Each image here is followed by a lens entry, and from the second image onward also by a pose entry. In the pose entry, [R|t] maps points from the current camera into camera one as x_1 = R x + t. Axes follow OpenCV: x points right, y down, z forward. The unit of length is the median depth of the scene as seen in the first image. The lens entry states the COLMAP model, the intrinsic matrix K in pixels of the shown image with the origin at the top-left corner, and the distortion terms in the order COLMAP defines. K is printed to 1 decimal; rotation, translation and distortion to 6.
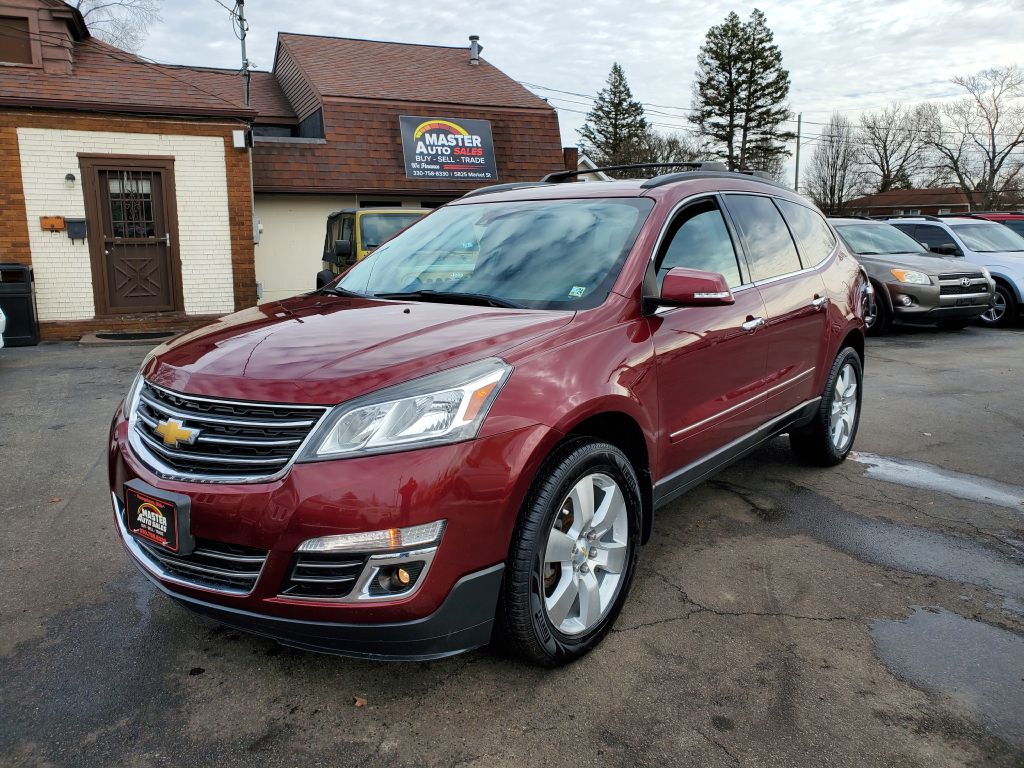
lens RADIAL K [[801.2, 0, 513.9], [0, 801.2, 381.1], [0, 0, 1]] dist [-0.004911, 0.029437]
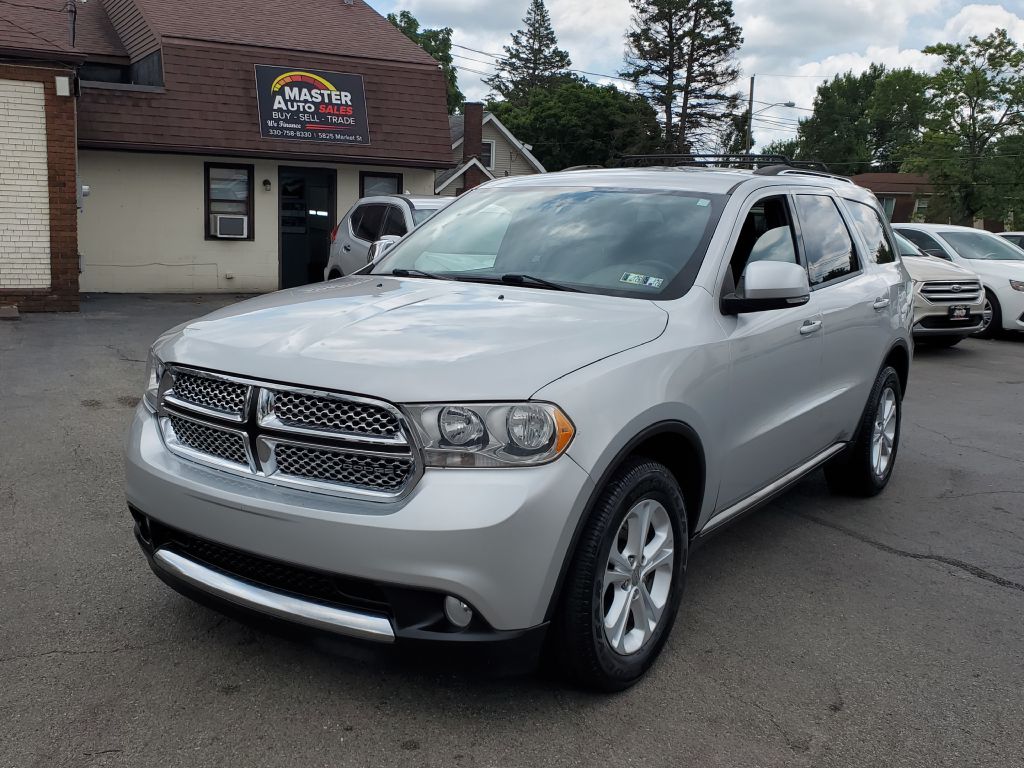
lens RADIAL K [[1034.1, 0, 502.9], [0, 1034.1, 383.0], [0, 0, 1]] dist [-0.004389, 0.025095]
pose [[0.995038, 0.023998, 0.096556, 0.020948], [-0.022606, 0.999624, -0.015491, 0.017313], [-0.096891, 0.013231, 0.995207, -0.110360]]
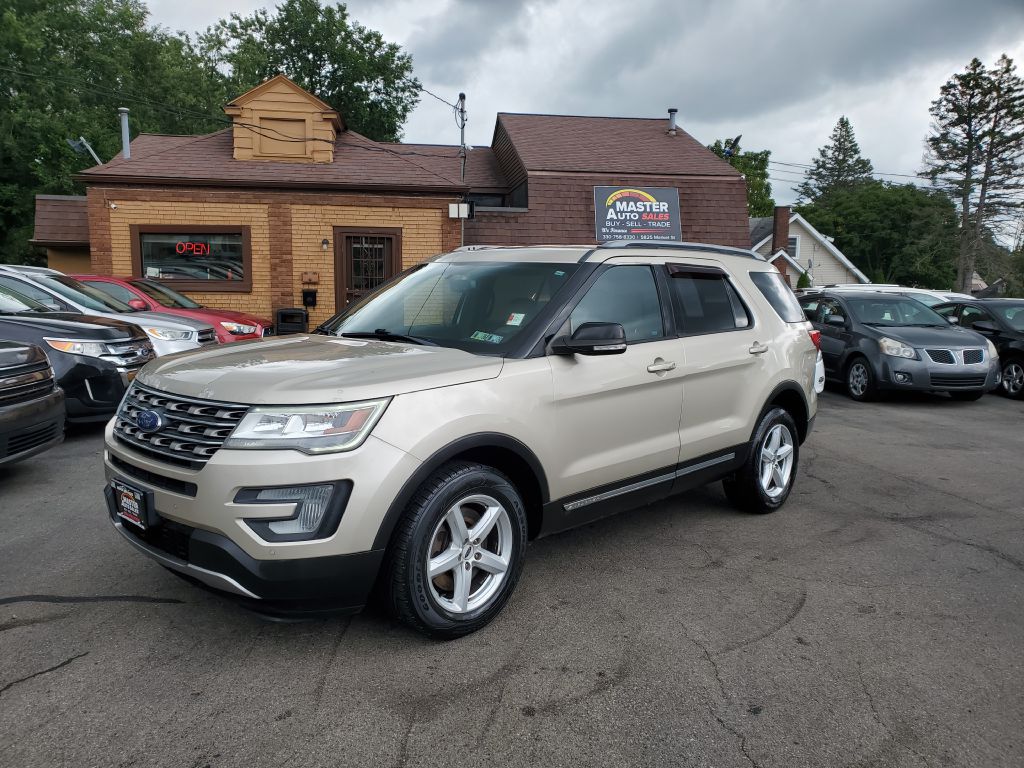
lens RADIAL K [[793.4, 0, 501.1], [0, 793.4, 391.1], [0, 0, 1]] dist [0.016717, 0.009008]
pose [[0.961435, 0.052190, -0.270036, 0.046438], [-0.066968, 0.996704, -0.045796, 0.014110], [0.266756, 0.062114, 0.961760, -0.084118]]
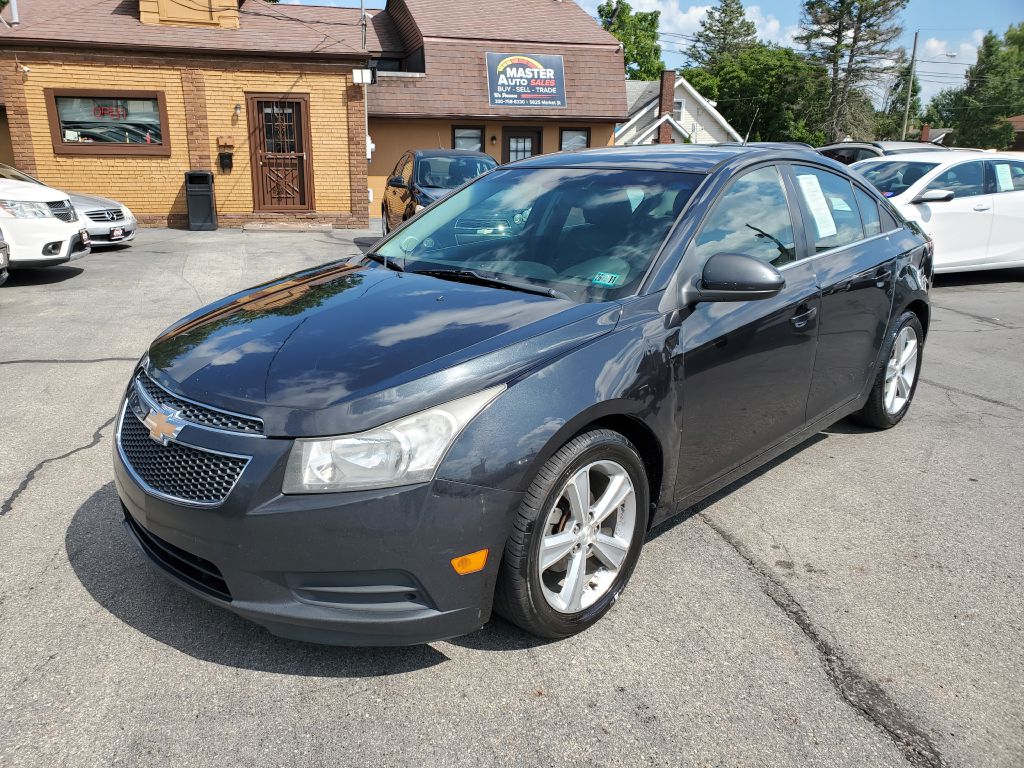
lens RADIAL K [[795.9, 0, 493.2], [0, 795.9, 375.4], [0, 0, 1]] dist [-0.021563, 0.069187]
pose [[0.987482, 0.053460, -0.148396, 0.069910], [-0.040353, 0.995126, 0.089976, 0.042750], [0.152483, -0.082862, 0.984826, -0.211021]]
